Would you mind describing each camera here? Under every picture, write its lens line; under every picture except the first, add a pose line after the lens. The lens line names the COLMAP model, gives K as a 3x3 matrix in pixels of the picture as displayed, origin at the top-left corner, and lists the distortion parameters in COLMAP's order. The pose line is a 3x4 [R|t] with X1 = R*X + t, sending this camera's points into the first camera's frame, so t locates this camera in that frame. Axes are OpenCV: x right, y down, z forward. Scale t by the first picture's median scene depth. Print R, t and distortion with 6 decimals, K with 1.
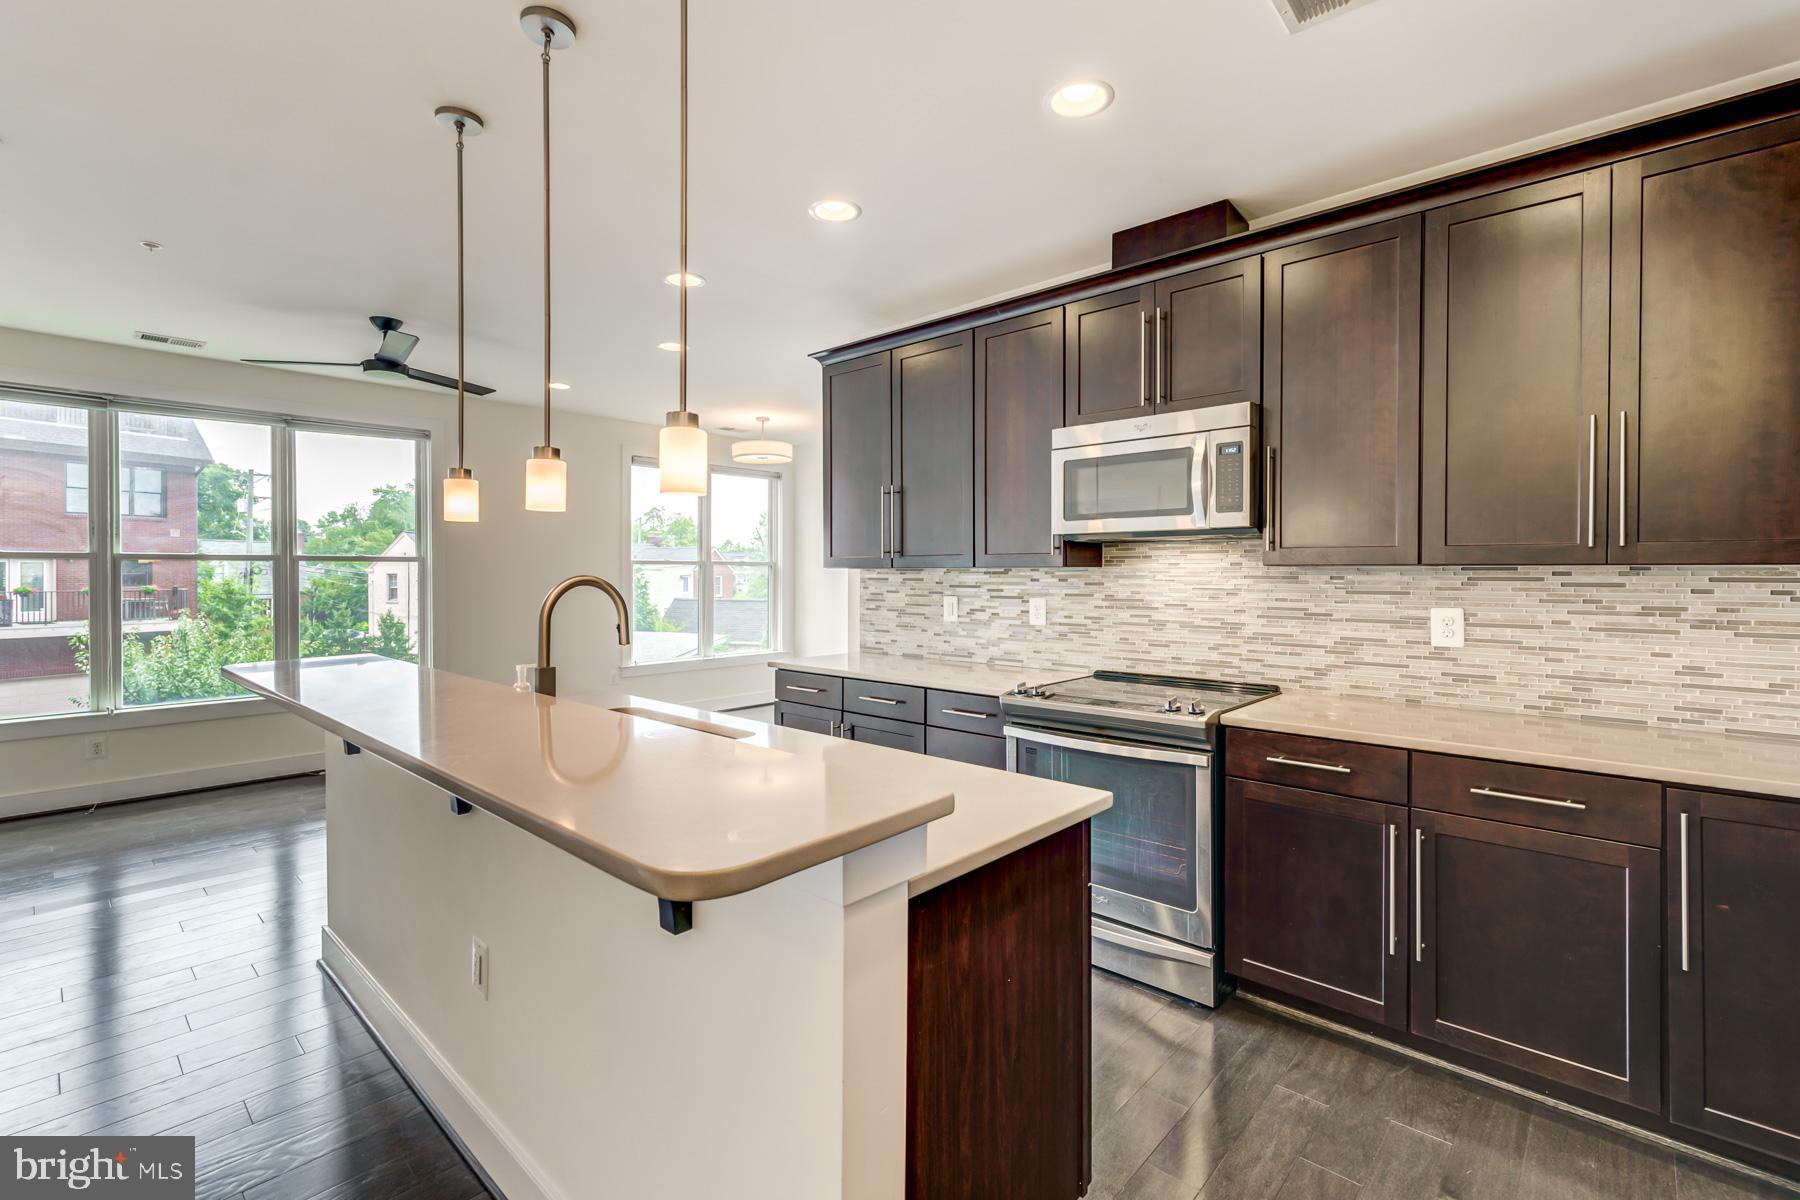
lens RADIAL K [[791.6, 0, 907.9], [0, 791.6, 580.6], [0, 0, 1]] dist [0.000891, 0.000165]
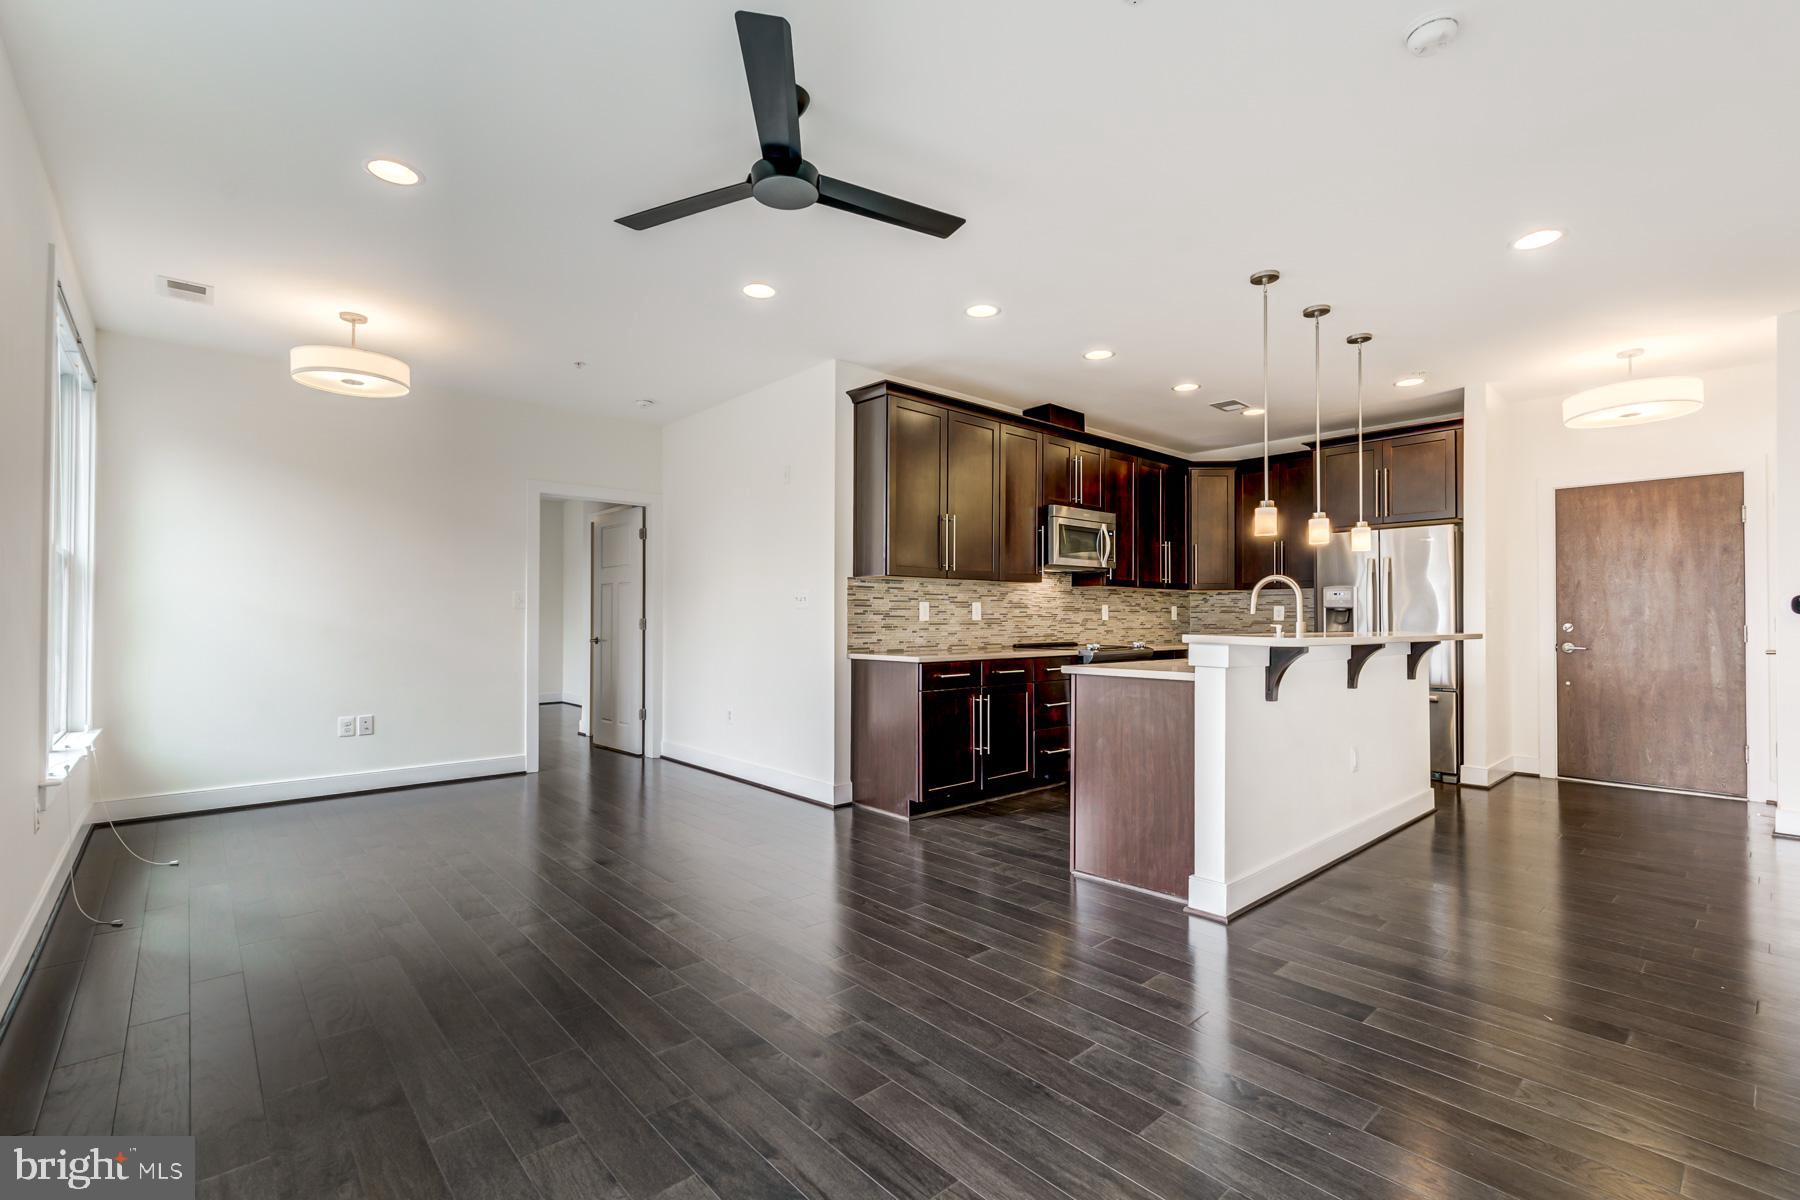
lens RADIAL K [[799.0, 0, 904.1], [0, 799.0, 613.5], [0, 0, 1]] dist [0.002894, 0.000473]
pose [[0.102637, 0.005832, 0.994702, -1.635499], [0.009007, 0.999936, -0.006792, 0.061951], [-0.994678, 0.009656, 0.102577, 1.157490]]
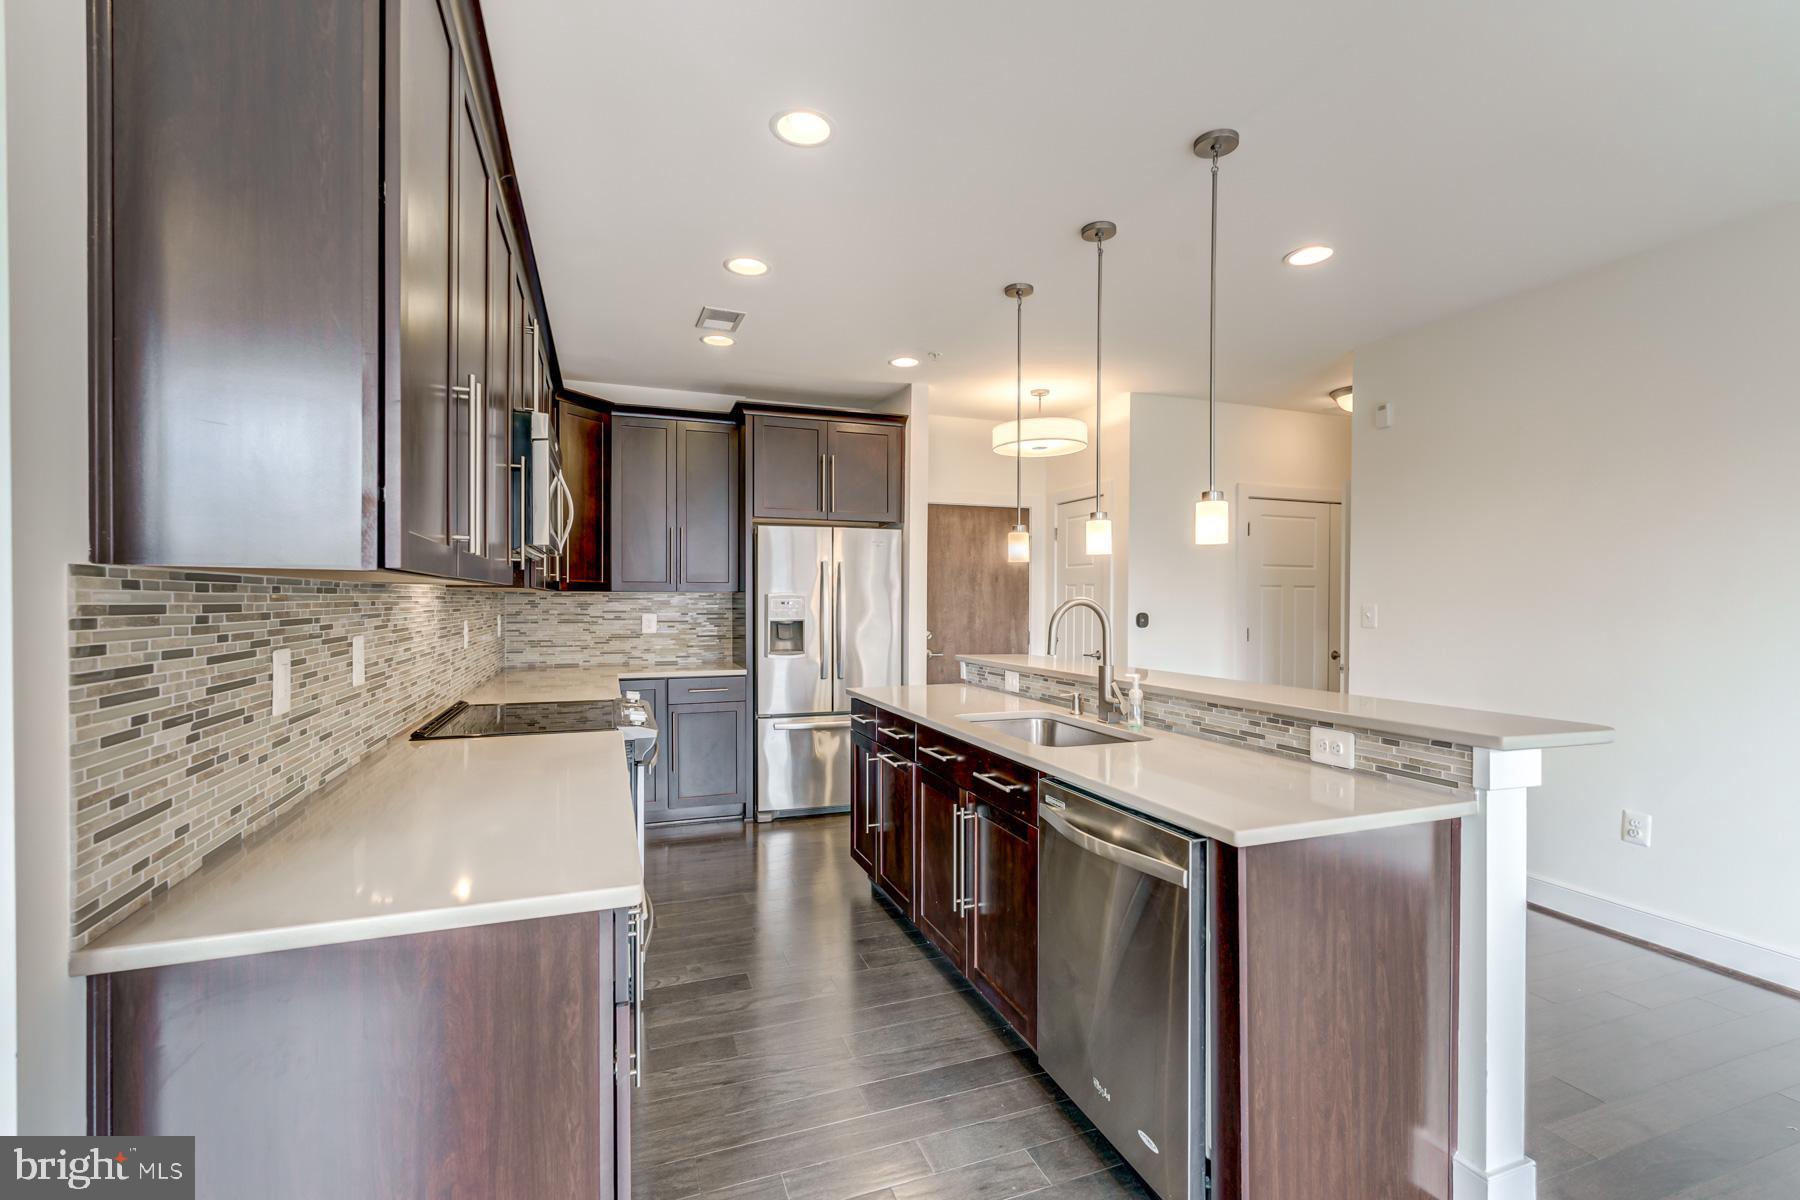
lens RADIAL K [[791.7, 0, 904.3], [0, 791.7, 606.2], [0, 0, 1]] dist [0.000323, -0.000065]
pose [[-0.885596, -0.006782, 0.464406, -0.514840], [0.002114, 0.999824, 0.018632, -0.010473], [-0.464451, 0.017482, -0.885426, 1.551322]]
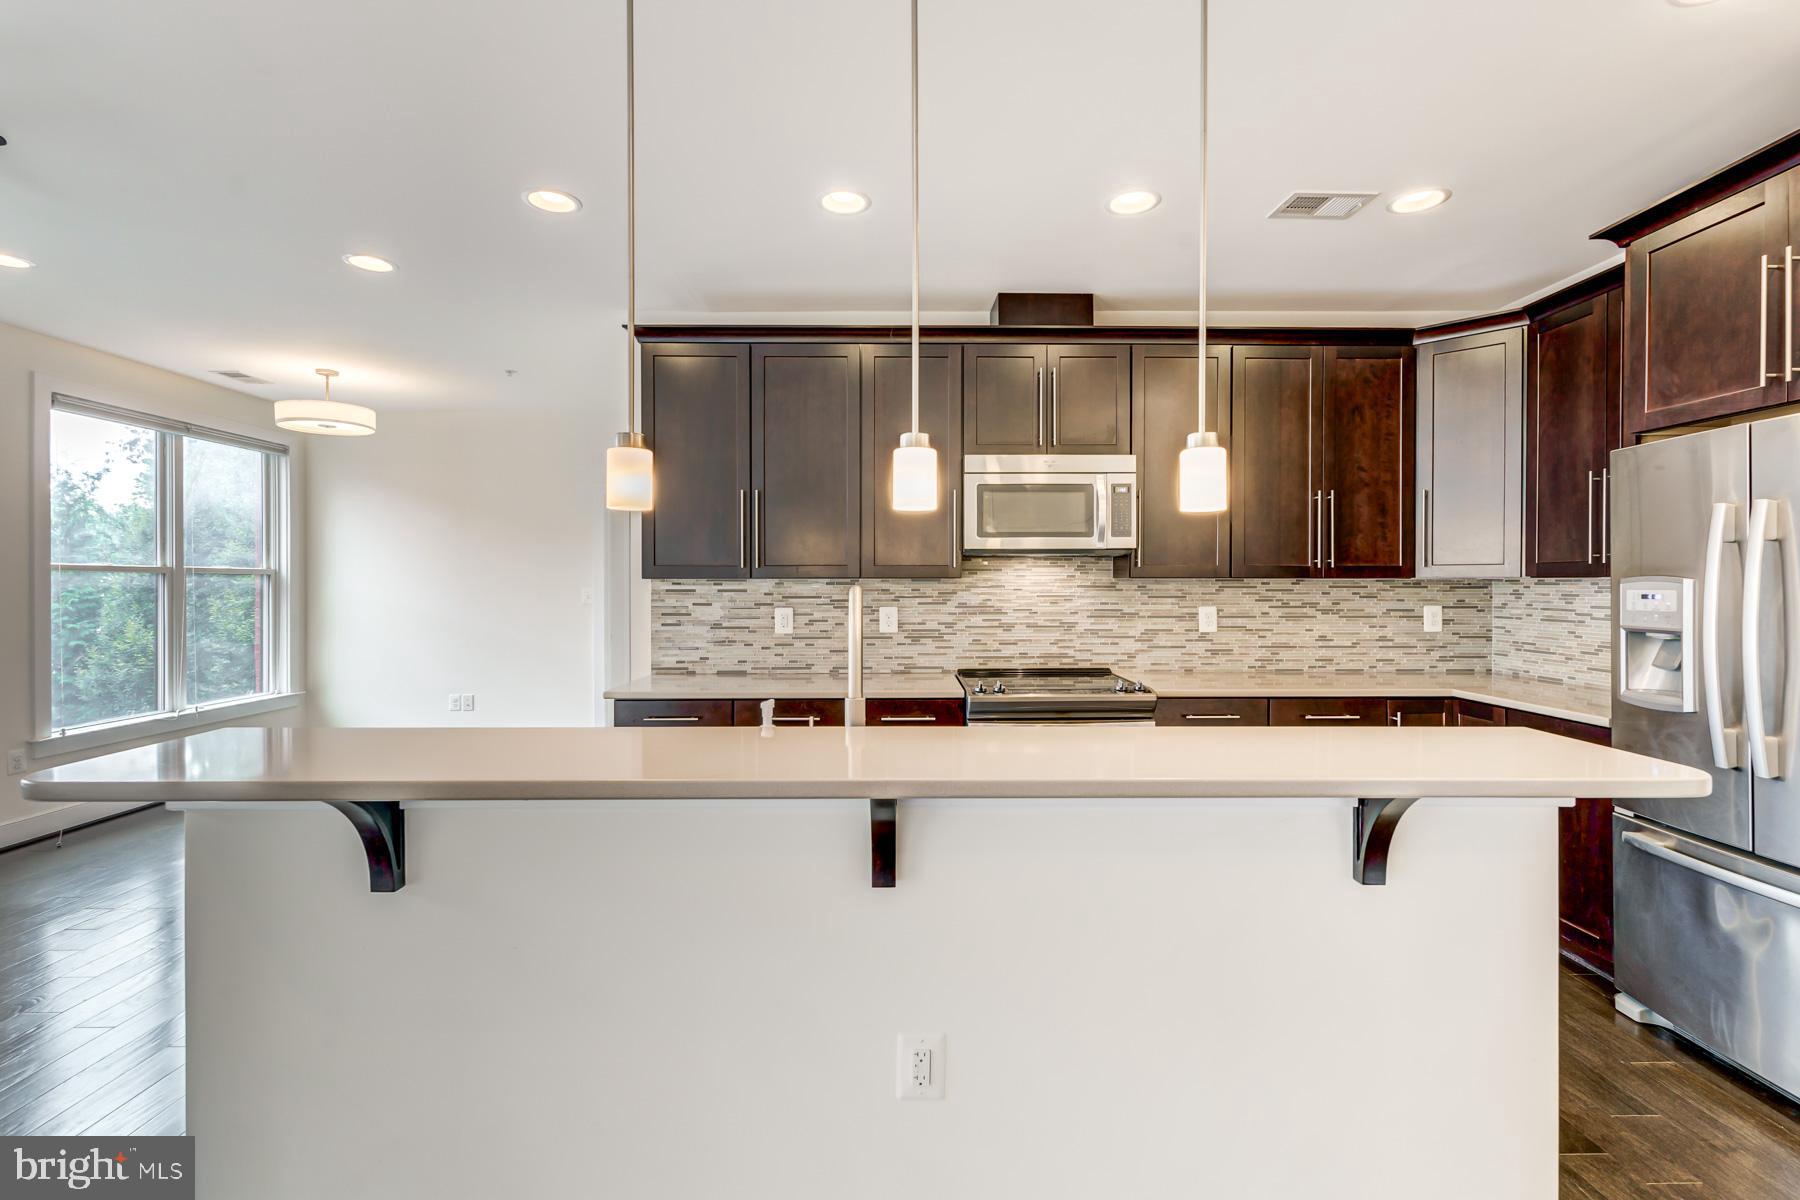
lens RADIAL K [[793.6, 0, 898.8], [0, 793.6, 590.7], [0, 0, 1]] dist [0.003412, 0.000478]
pose [[0.733474, -0.006894, 0.679683, -0.651063], [0.008149, 0.999966, 0.001348, -0.001644], [-0.679669, 0.004550, 0.733505, 0.244160]]
